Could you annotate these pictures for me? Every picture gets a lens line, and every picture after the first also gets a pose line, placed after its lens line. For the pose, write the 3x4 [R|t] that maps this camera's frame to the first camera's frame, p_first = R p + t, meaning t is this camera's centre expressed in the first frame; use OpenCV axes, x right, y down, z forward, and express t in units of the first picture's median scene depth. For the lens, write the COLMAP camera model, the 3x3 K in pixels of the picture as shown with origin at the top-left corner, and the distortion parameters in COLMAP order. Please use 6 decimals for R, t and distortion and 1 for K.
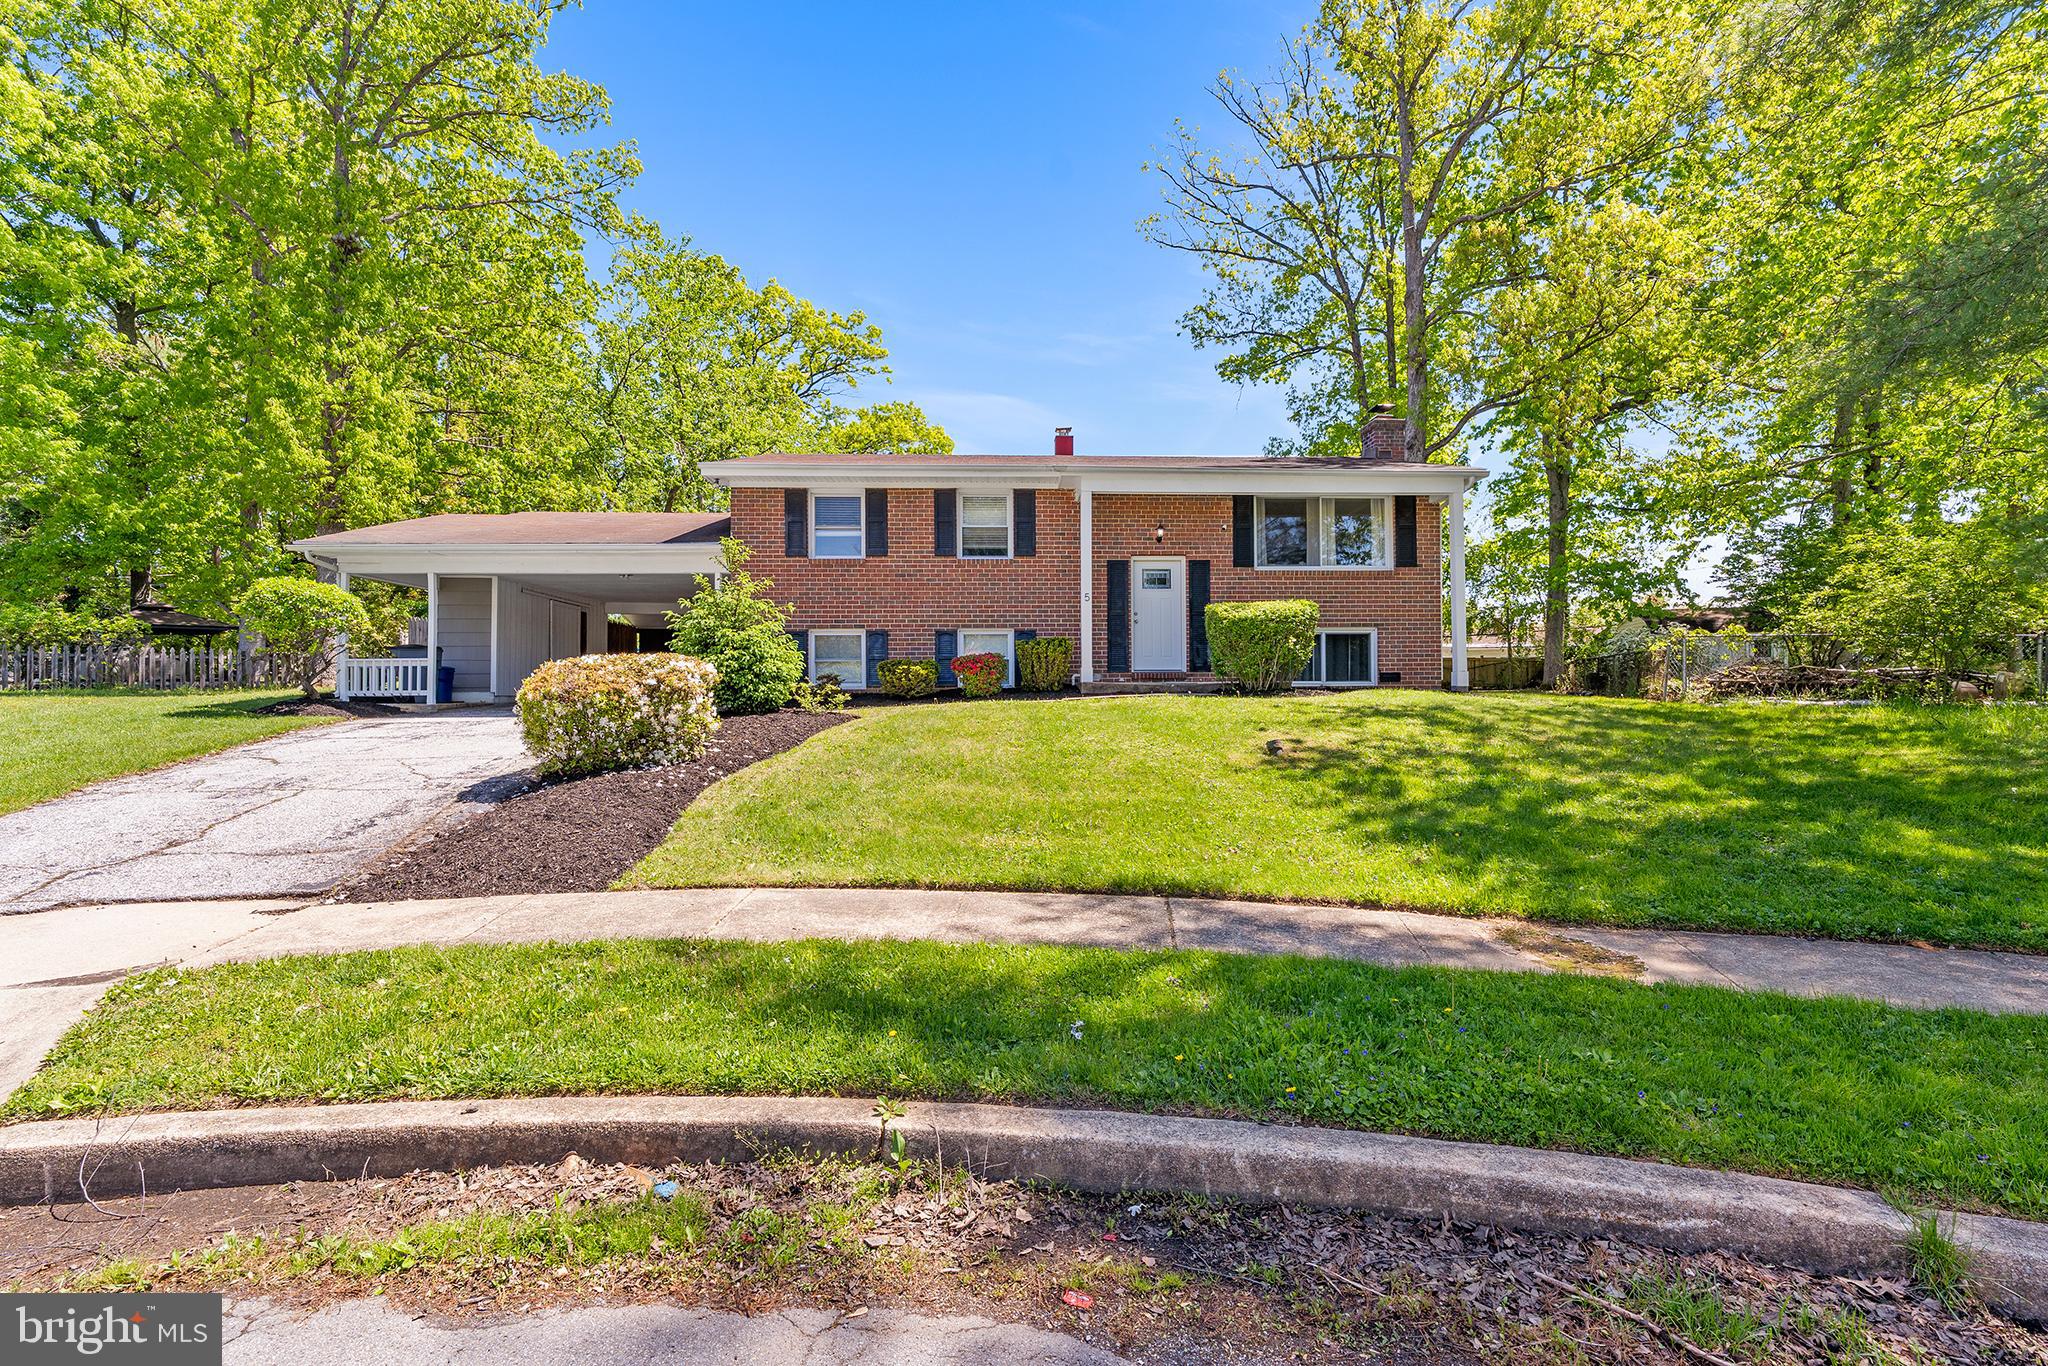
lens RADIAL K [[823.0, 0, 1024.2], [0, 823.0, 630.1], [0, 0, 1]] dist [-0.001112, -0.000087]
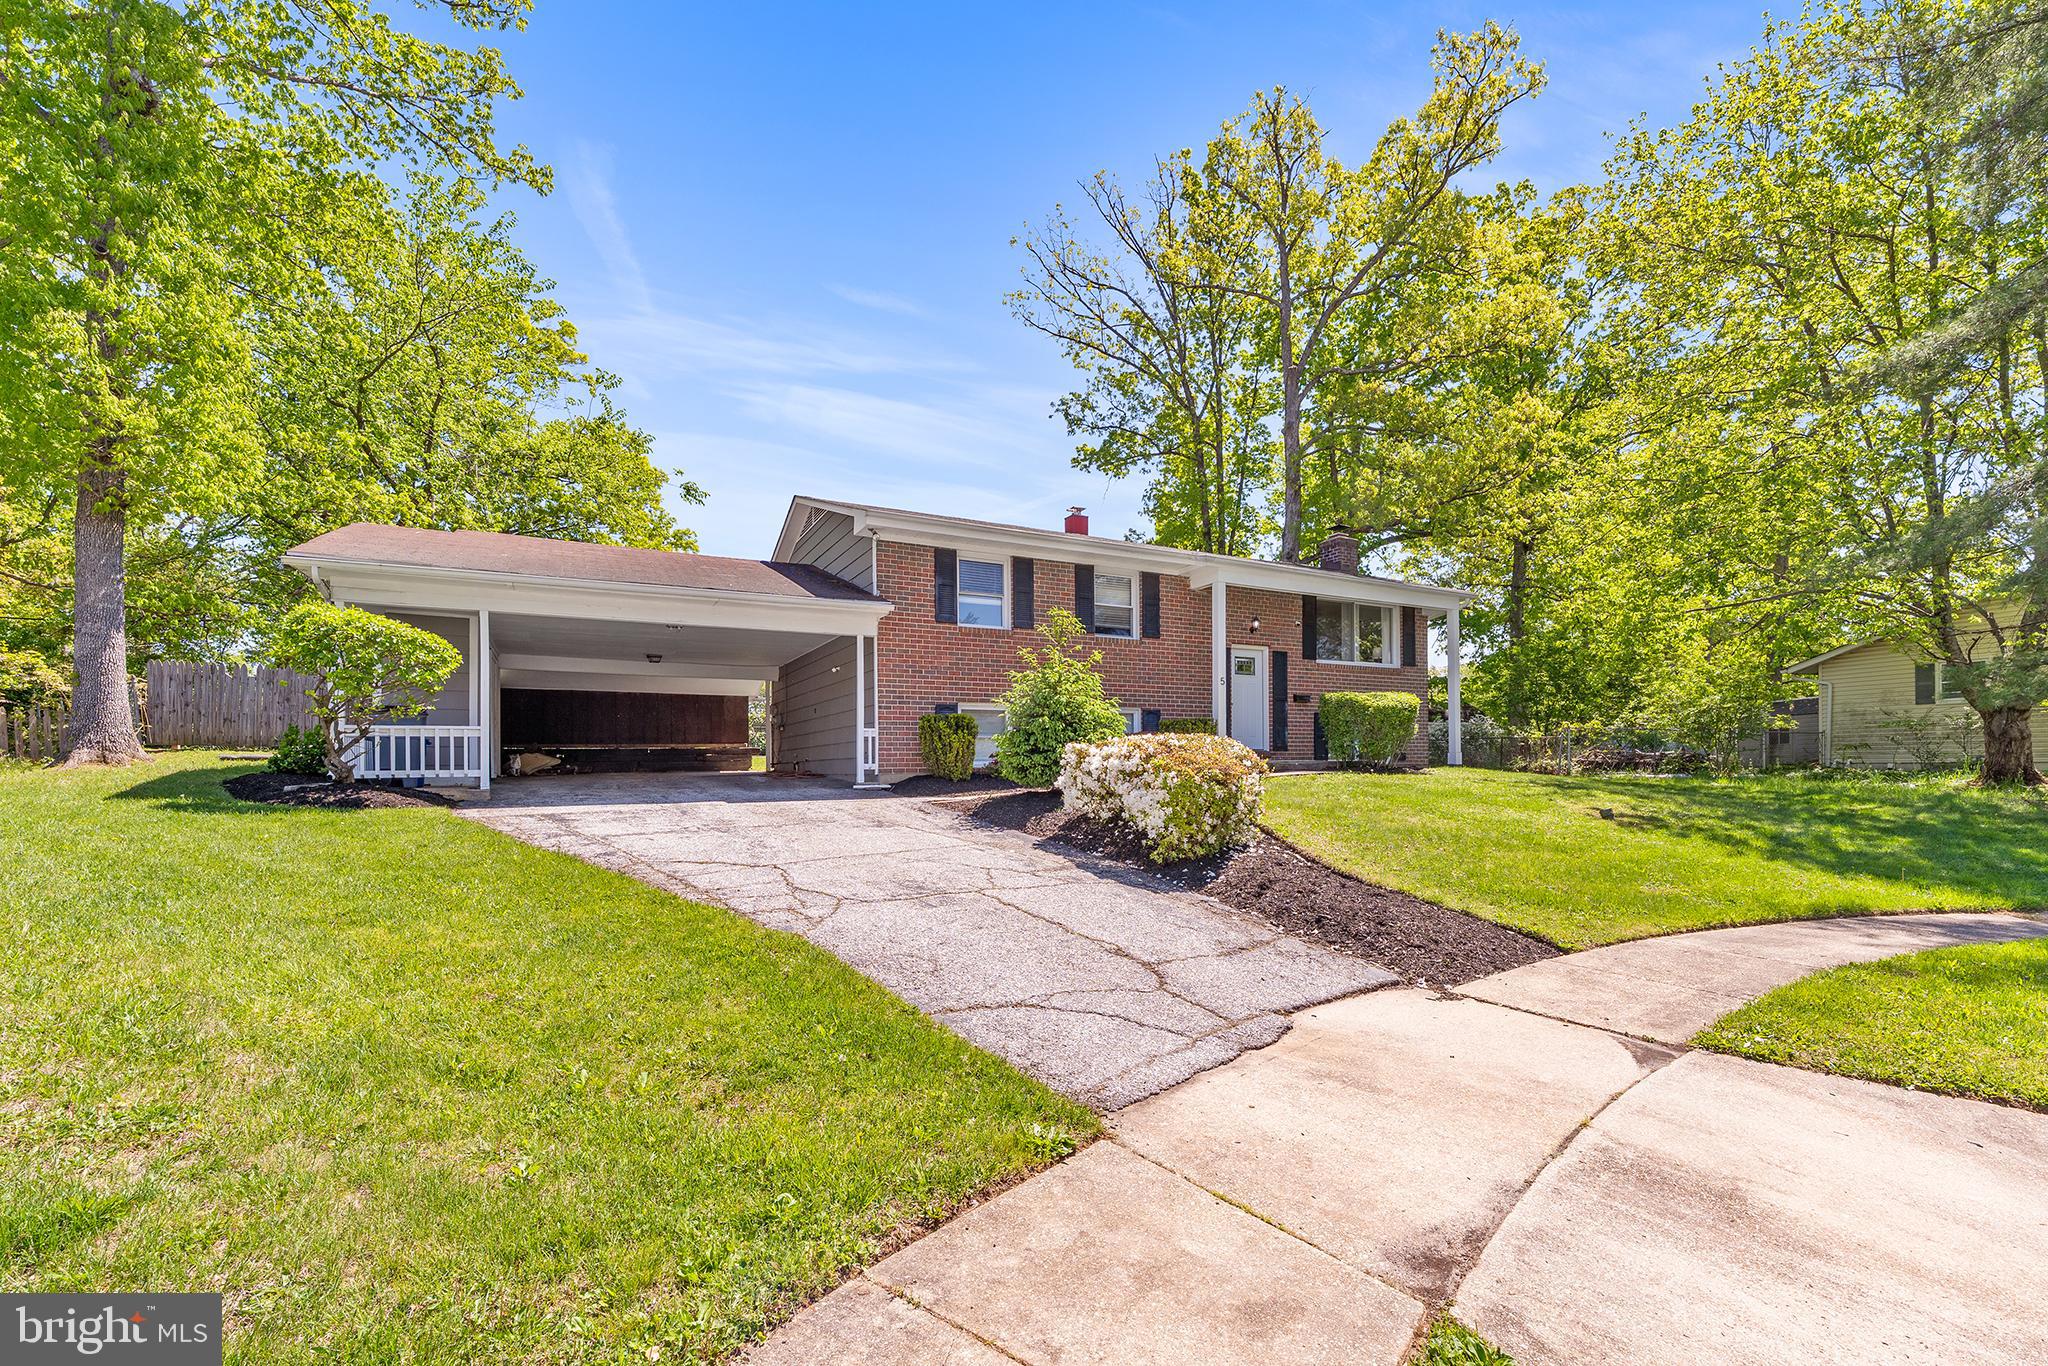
lens RADIAL K [[852.7, 0, 1027.4], [0, 852.7, 719.6], [0, 0, 1]] dist [-0.001741, -0.000365]
pose [[0.904607, 0.021289, 0.425714, -0.589772], [-0.030250, 0.999440, 0.014299, 0.001777], [-0.425171, -0.025813, 0.904745, 0.097024]]
